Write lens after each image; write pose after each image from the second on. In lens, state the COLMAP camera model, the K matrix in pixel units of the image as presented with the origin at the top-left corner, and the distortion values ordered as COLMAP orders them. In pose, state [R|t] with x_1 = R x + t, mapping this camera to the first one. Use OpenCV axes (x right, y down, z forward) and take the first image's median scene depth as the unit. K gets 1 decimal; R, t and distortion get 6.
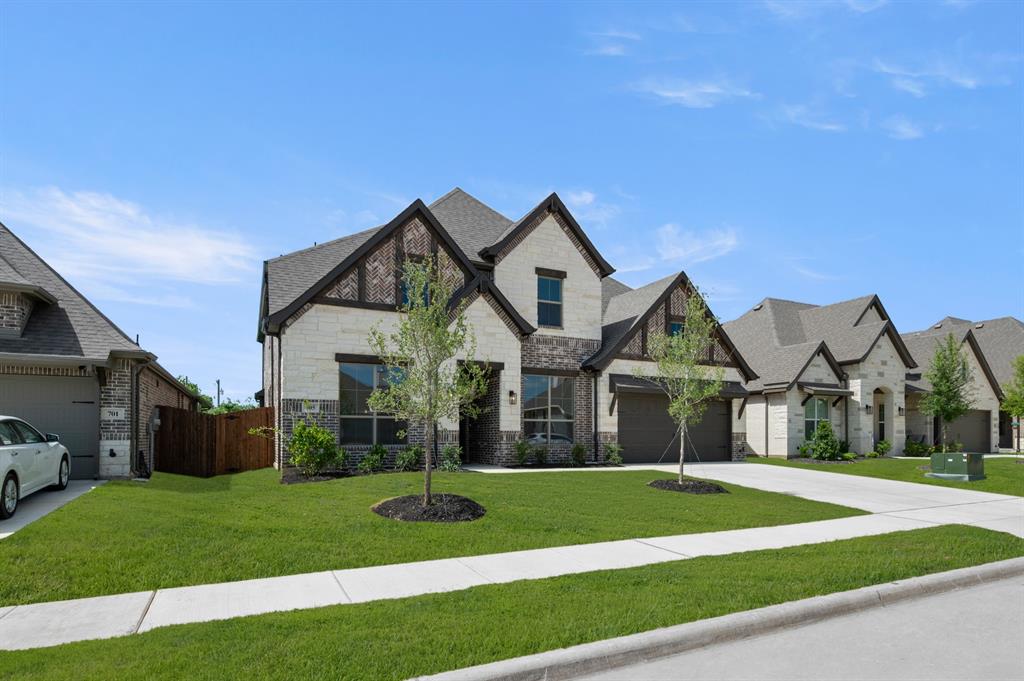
lens RADIAL K [[406.5, 0, 514.1], [0, 406.5, 338.2], [0, 0, 1]] dist [0.000204, 0.000308]
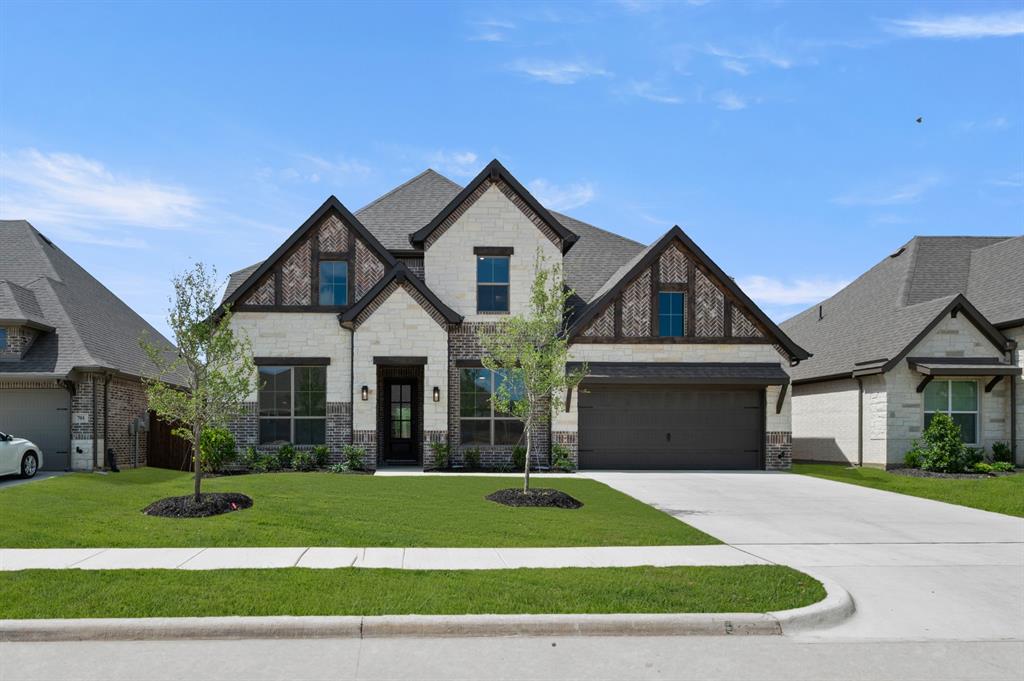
lens RADIAL K [[467.4, 0, 512.0], [0, 467.4, 323.1], [0, 0, 1]] dist [-0.000563, 0.000042]
pose [[0.945000, -0.076346, -0.318036, 0.453386], [0.076239, 0.997007, -0.012802, 0.011704], [0.318062, -0.012149, 0.947992, 0.053639]]
